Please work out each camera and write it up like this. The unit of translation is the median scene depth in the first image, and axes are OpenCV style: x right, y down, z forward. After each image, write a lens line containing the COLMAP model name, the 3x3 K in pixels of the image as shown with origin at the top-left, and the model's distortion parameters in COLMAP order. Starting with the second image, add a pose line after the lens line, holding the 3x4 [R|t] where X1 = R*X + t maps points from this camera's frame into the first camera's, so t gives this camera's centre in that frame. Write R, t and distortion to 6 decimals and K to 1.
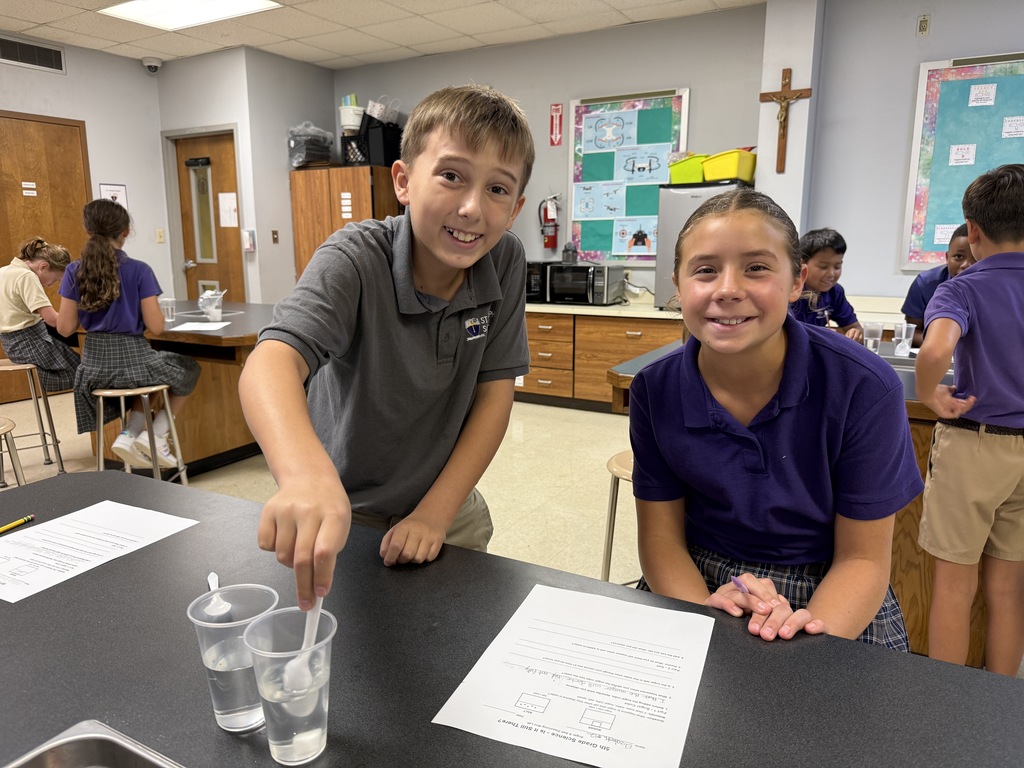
lens RADIAL K [[717.1, 0, 521.3], [0, 717.1, 405.4], [0, 0, 1]] dist [0.014745, -0.027695]
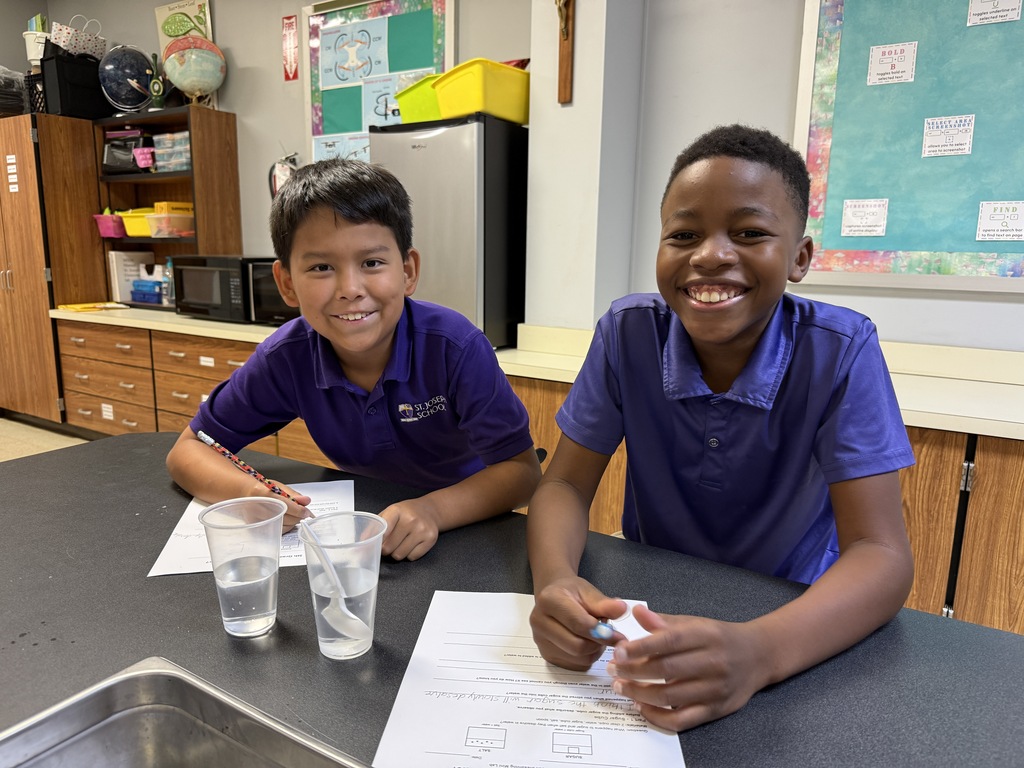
lens RADIAL K [[717.1, 0, 519.9], [0, 717.1, 386.4], [0, 0, 1]] dist [0.014745, -0.027695]
pose [[0.999044, 0.017954, -0.039864, 0.288961], [-0.018570, 0.999713, -0.015125, -0.080828], [0.039581, 0.015850, 0.999091, 0.370142]]
